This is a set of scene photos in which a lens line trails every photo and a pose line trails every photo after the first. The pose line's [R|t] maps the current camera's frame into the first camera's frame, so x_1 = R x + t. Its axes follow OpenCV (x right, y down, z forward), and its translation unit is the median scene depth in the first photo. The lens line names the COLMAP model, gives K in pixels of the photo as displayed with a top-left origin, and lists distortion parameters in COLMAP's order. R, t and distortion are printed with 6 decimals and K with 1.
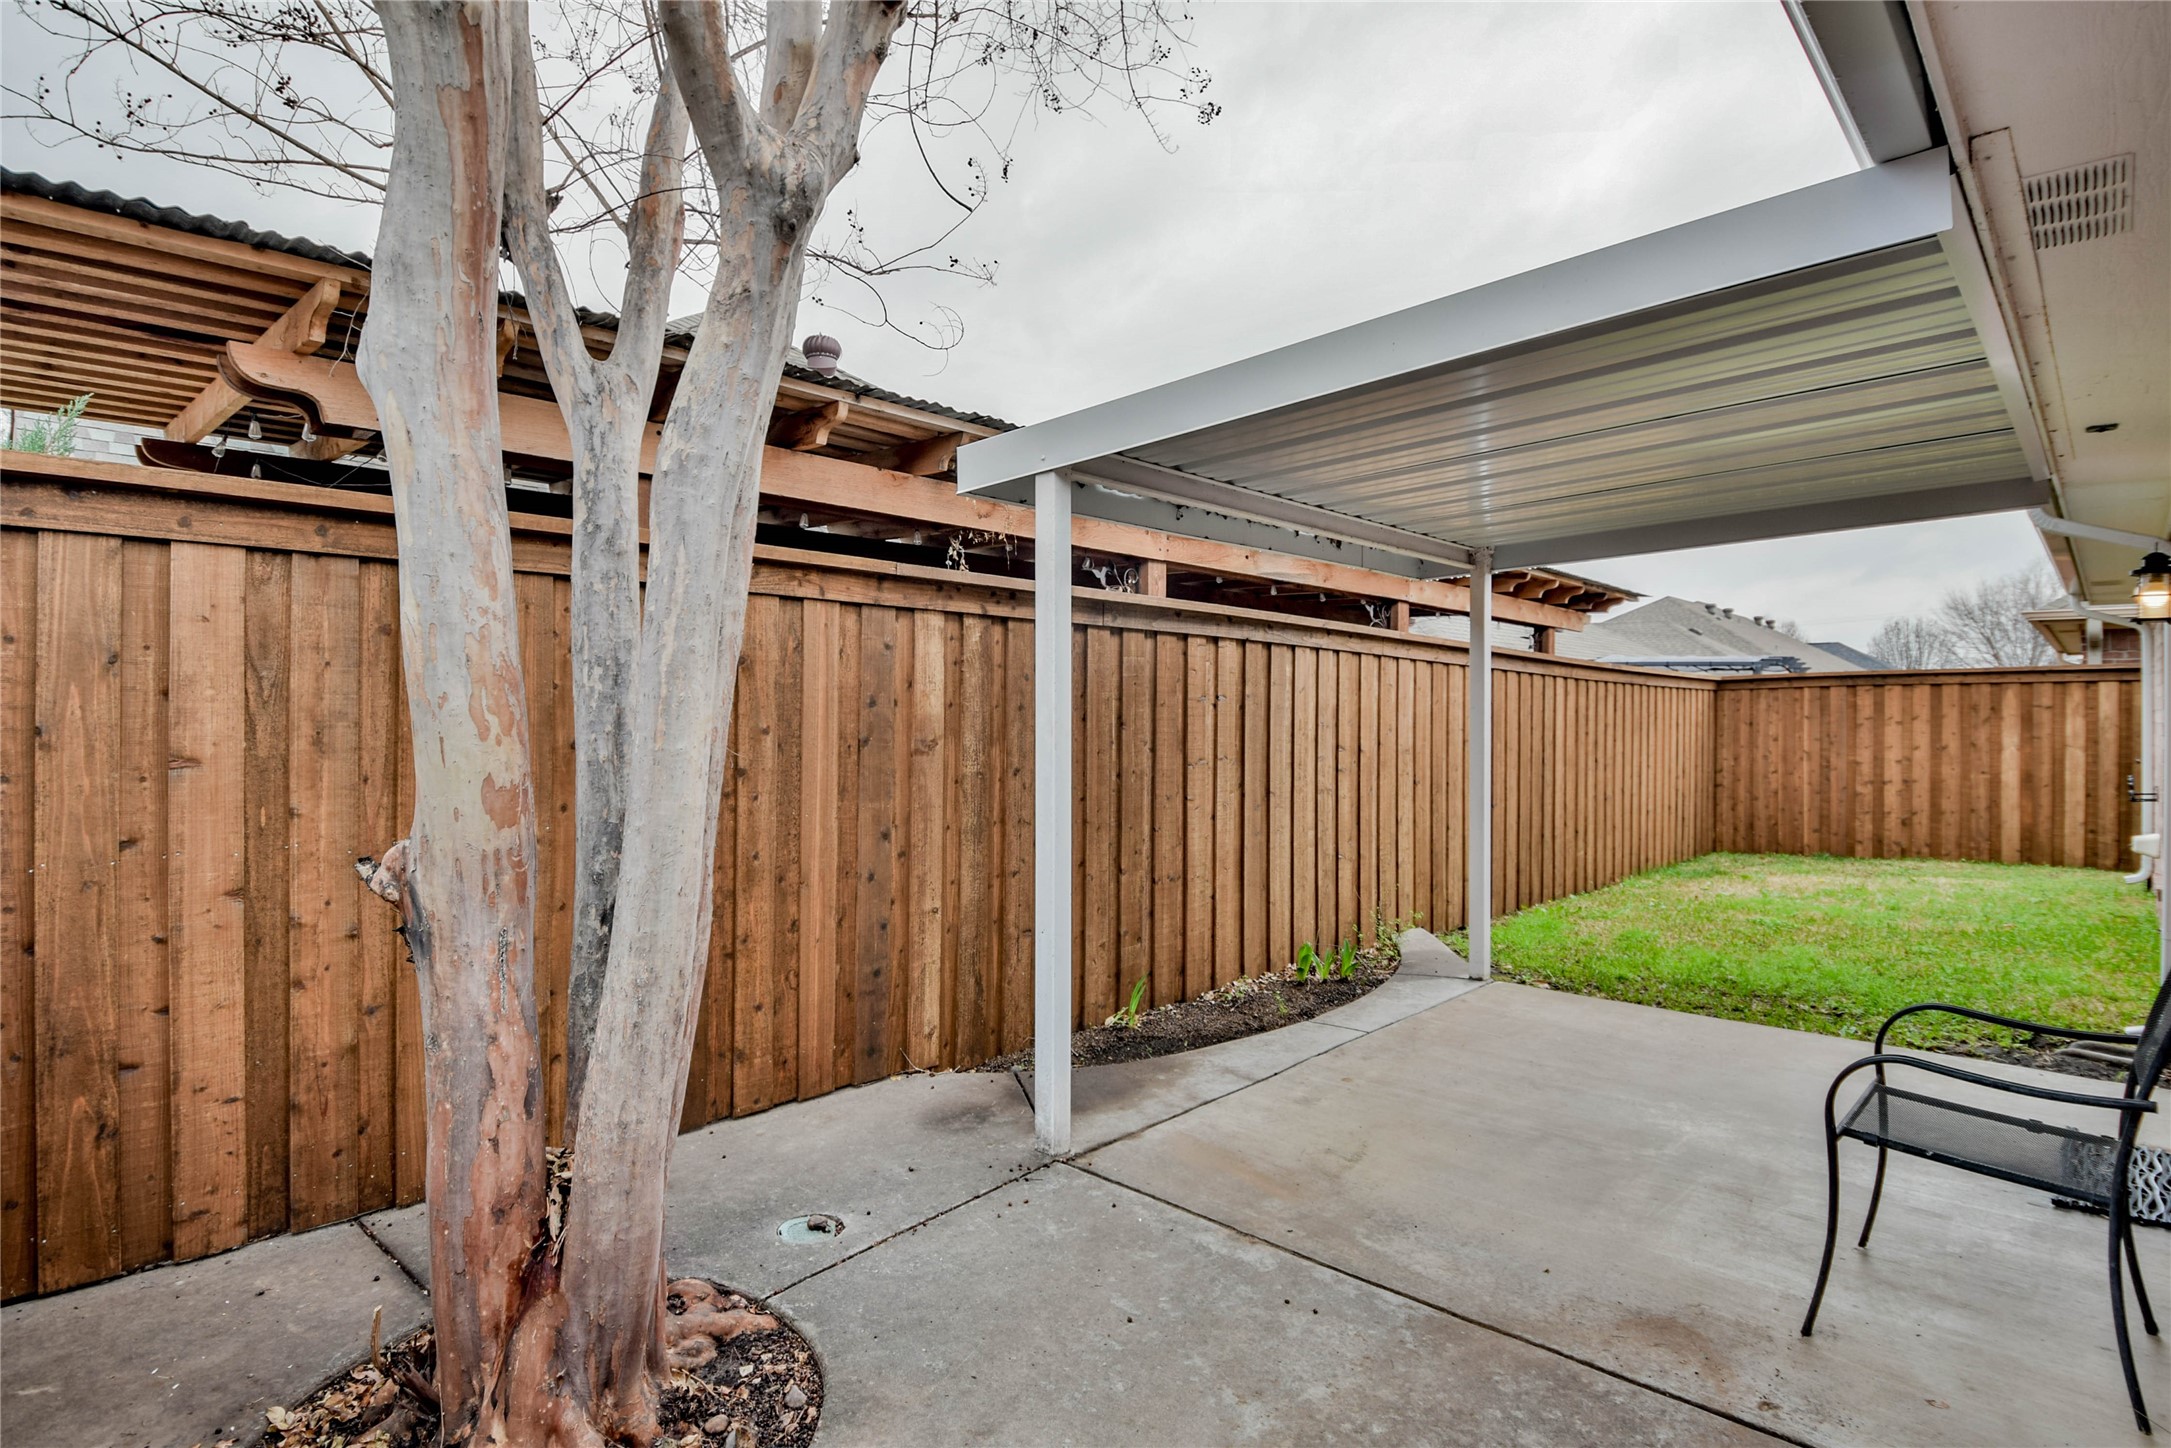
lens RADIAL K [[1089.0, 0, 1100.7], [0, 1089.0, 715.1], [0, 0, 1]] dist [0.012927, -0.023226]
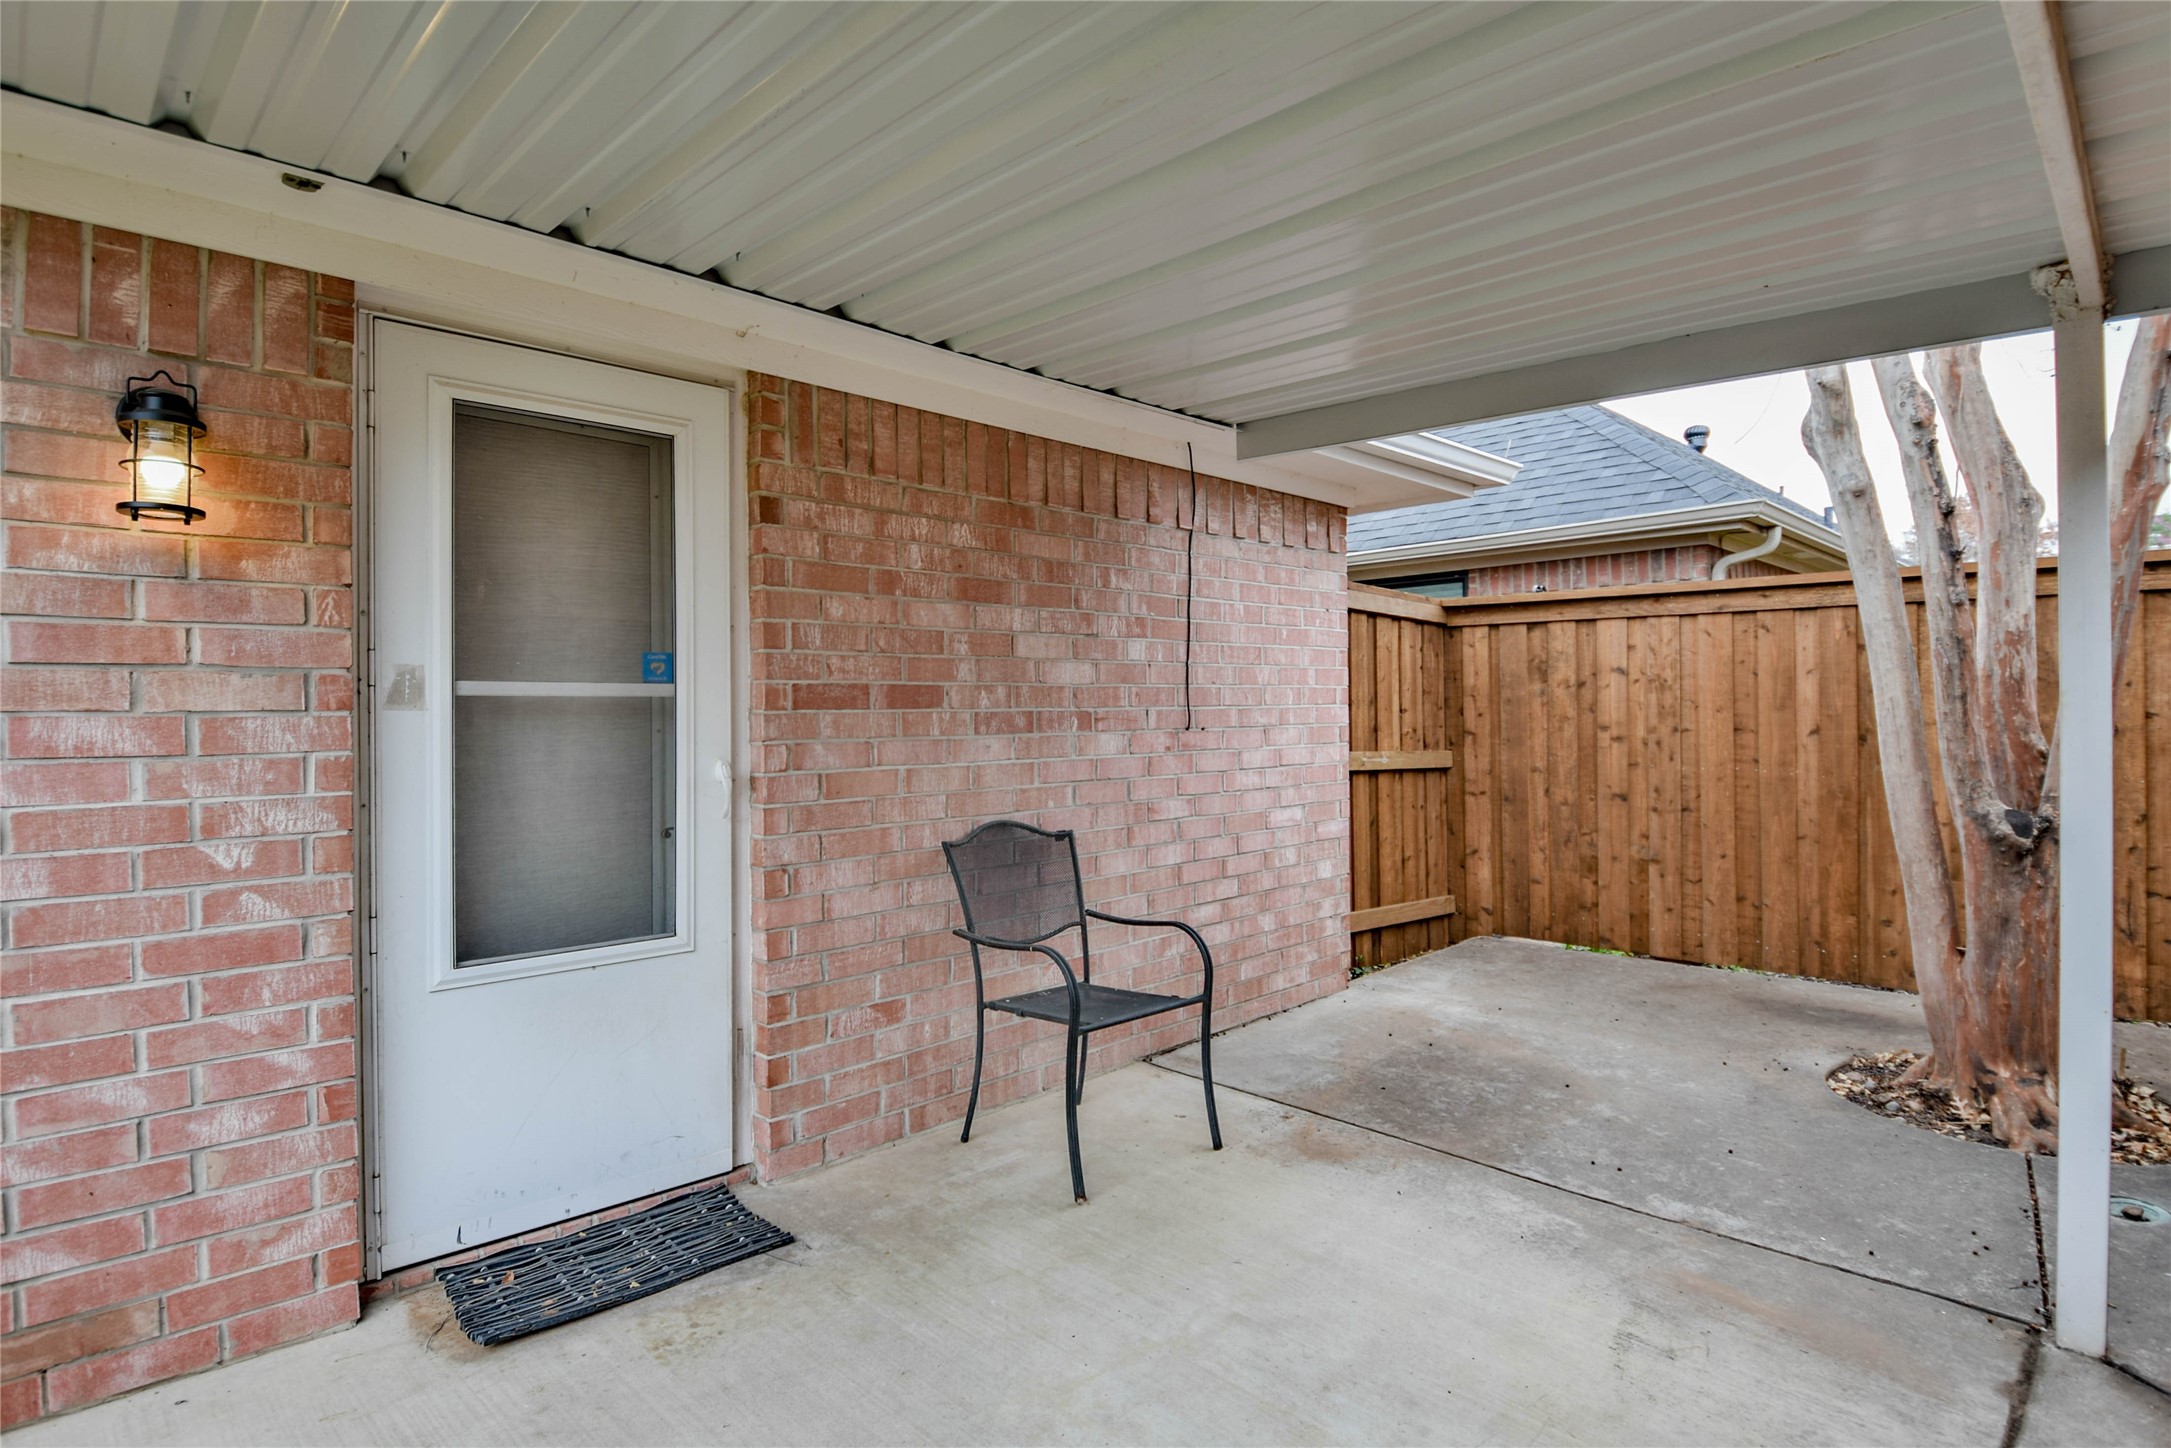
lens RADIAL K [[1089.0, 0, 1081.6], [0, 1089.0, 710.4], [0, 0, 1]] dist [0.012927, -0.023226]
pose [[-0.998872, -0.003966, 0.047323, 0.161625], [-0.003592, 0.999962, 0.007977, 0.002151], [-0.047352, 0.007798, -0.998848, 0.504791]]
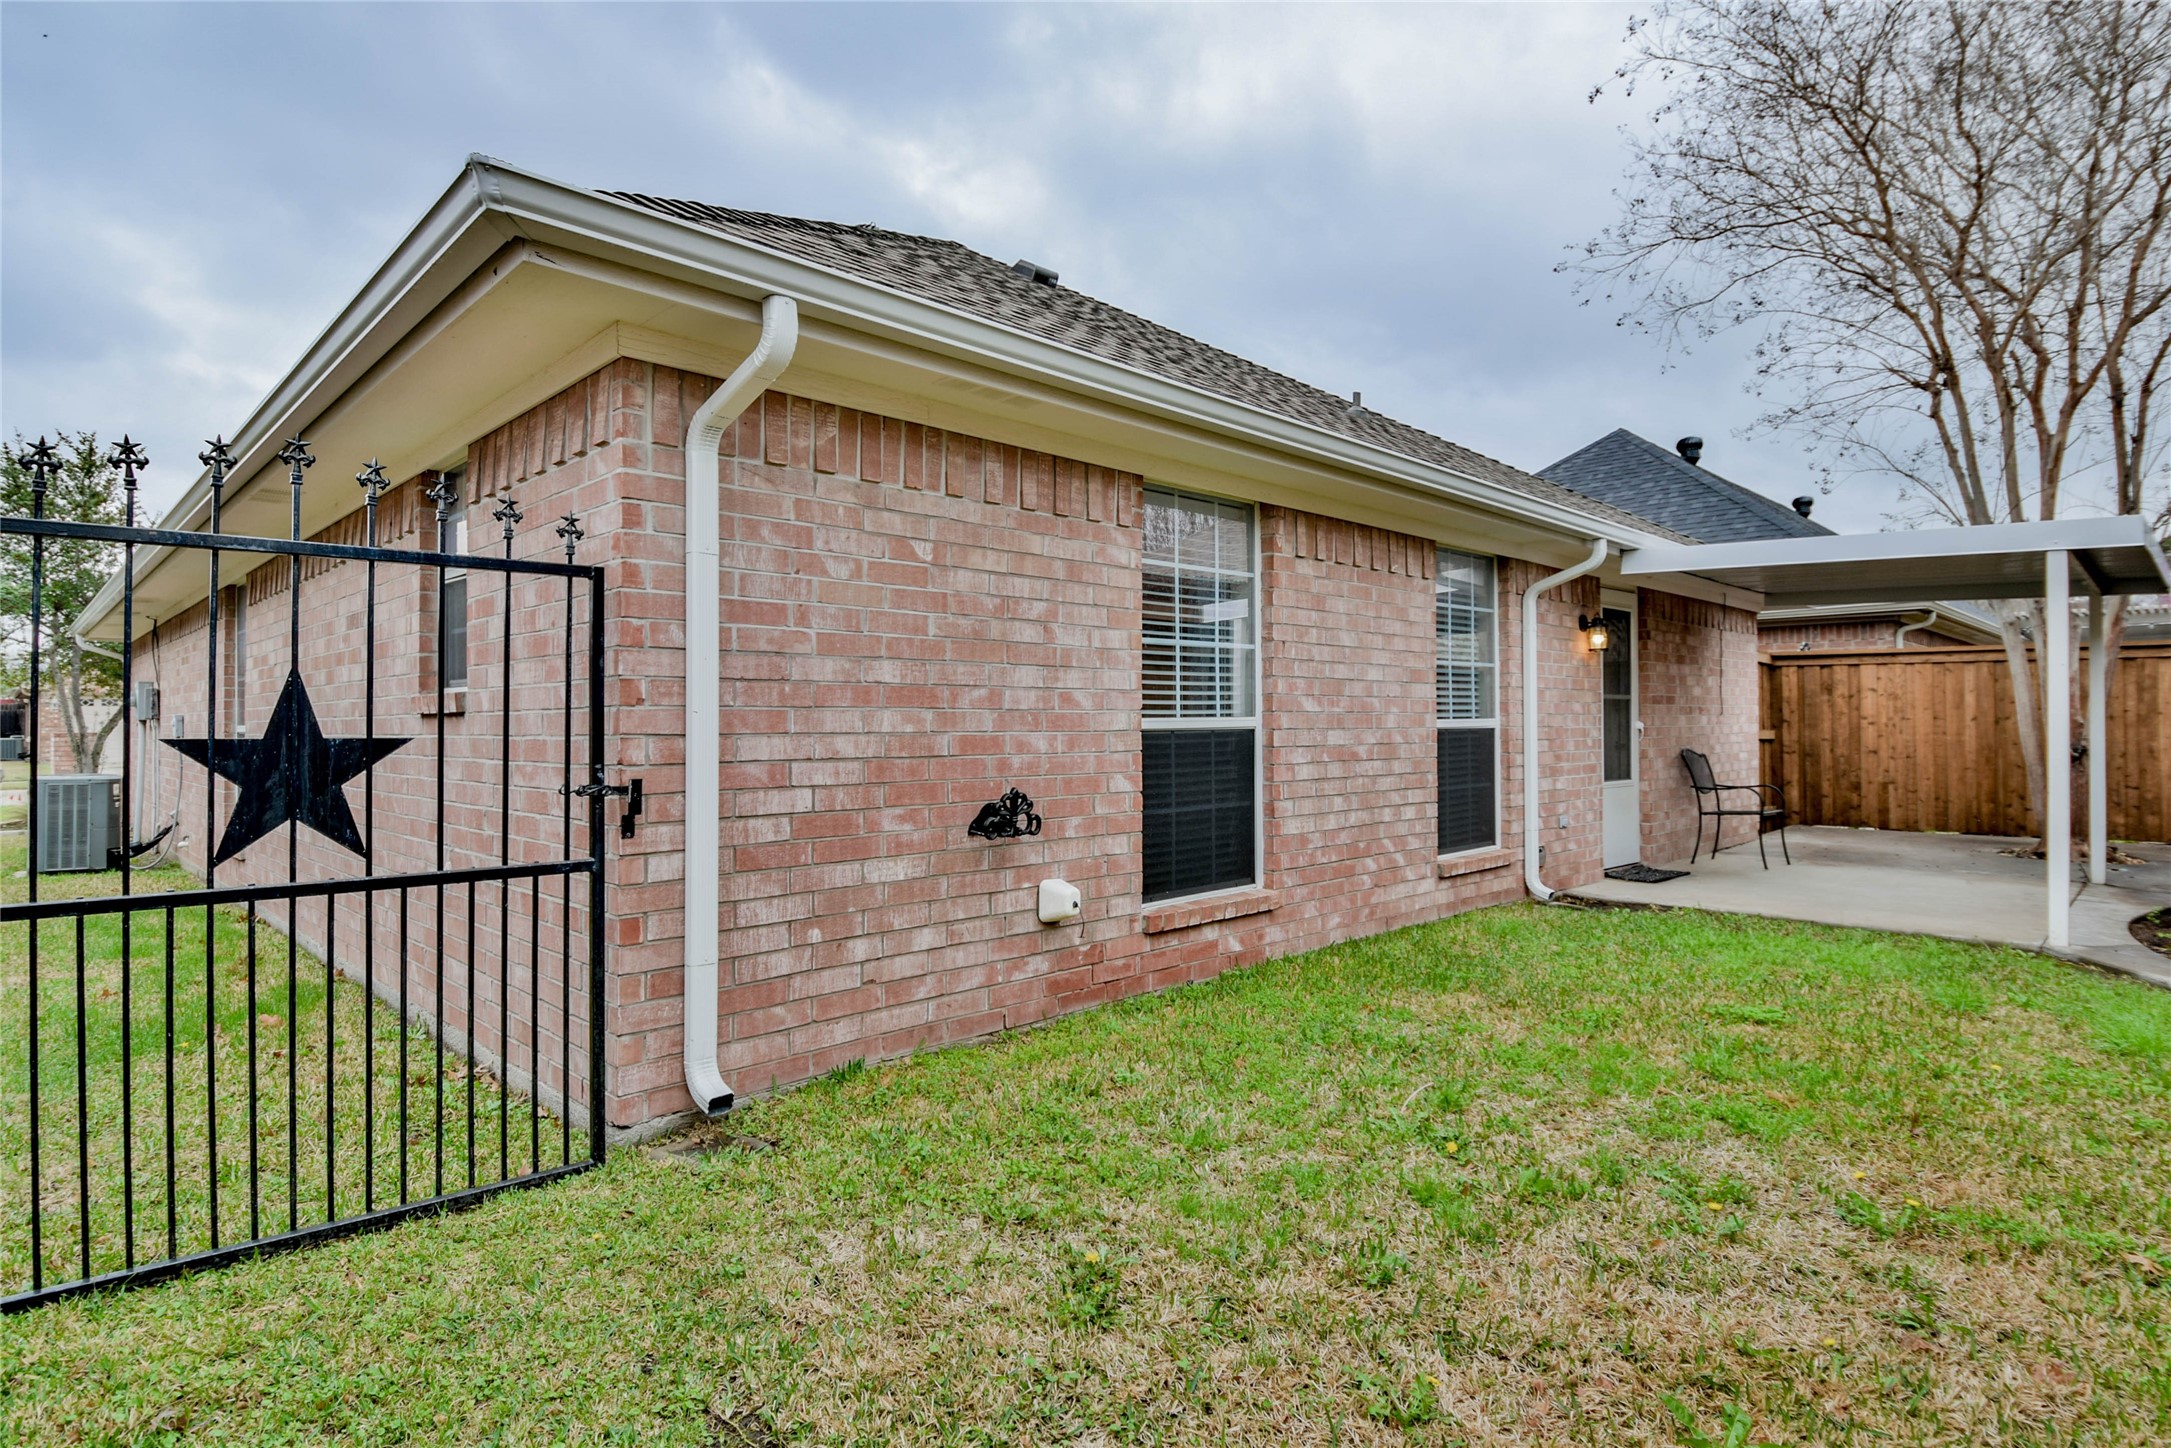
lens RADIAL K [[1089.0, 0, 1076.5], [0, 1089.0, 714.9], [0, 0, 1]] dist [0.012927, -0.023226]
pose [[-0.998101, -0.006010, 0.061301, 0.601892], [-0.006015, 0.999982, 0.000098, 0.014393], [-0.061301, -0.000271, -0.998119, 1.034388]]
